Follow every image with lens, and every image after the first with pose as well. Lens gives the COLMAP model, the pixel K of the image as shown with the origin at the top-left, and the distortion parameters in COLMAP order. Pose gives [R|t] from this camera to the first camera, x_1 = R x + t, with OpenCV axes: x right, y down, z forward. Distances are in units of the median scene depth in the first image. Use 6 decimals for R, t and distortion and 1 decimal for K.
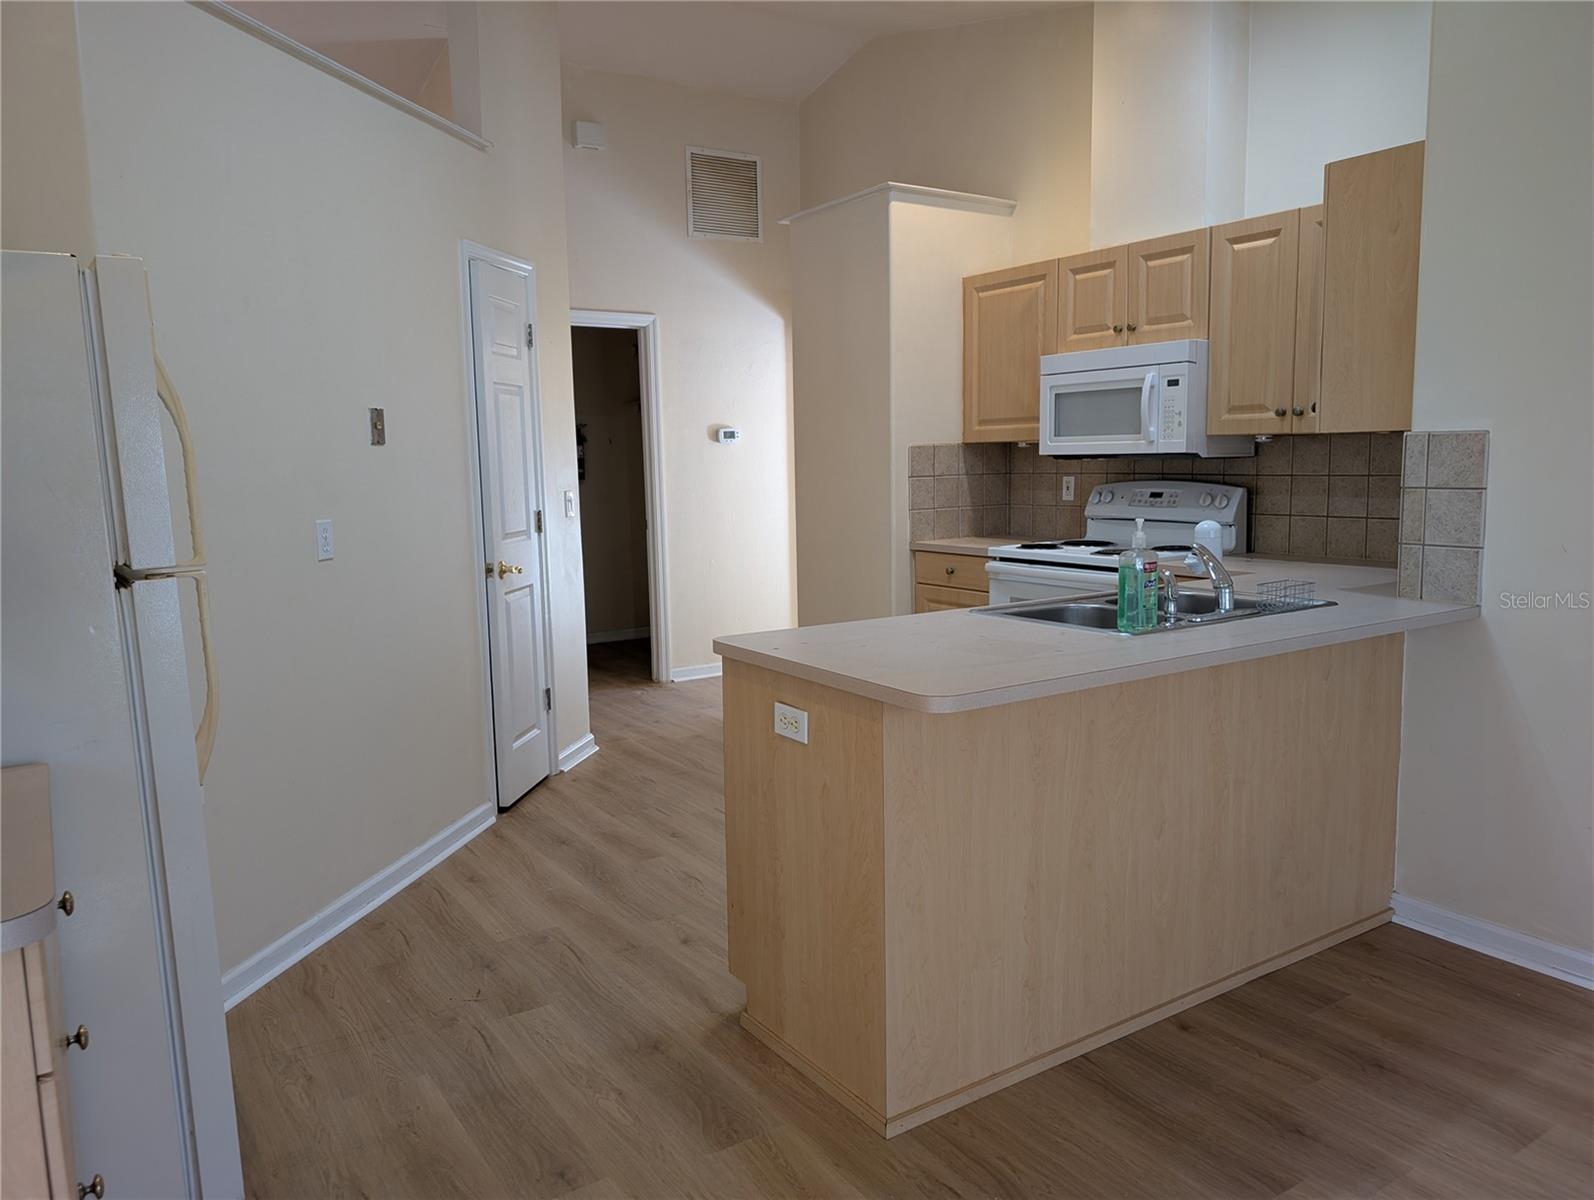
lens RADIAL K [[1152.2, 0, 796.4], [0, 1152.2, 592.1], [0, 0, 1]] dist [0.004894, 0.007220]
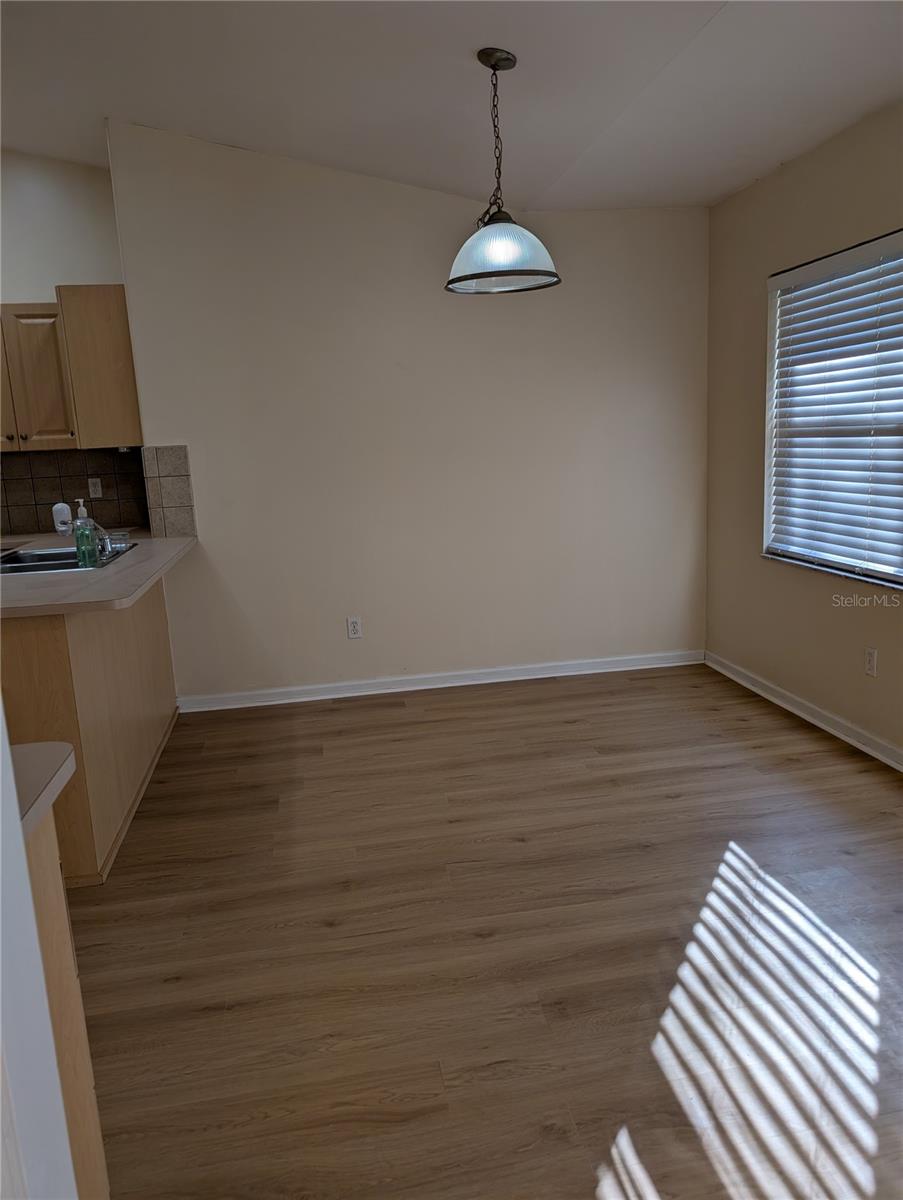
lens RADIAL K [[860.9, 0, 455.0], [0, 860.9, 605.2], [0, 0, 1]] dist [0.001415, -0.007449]
pose [[0.396005, -0.172298, 0.901939, -0.567247], [0.147727, 0.981398, 0.122616, 0.013161], [-0.906287, 0.084685, 0.414091, 0.017395]]
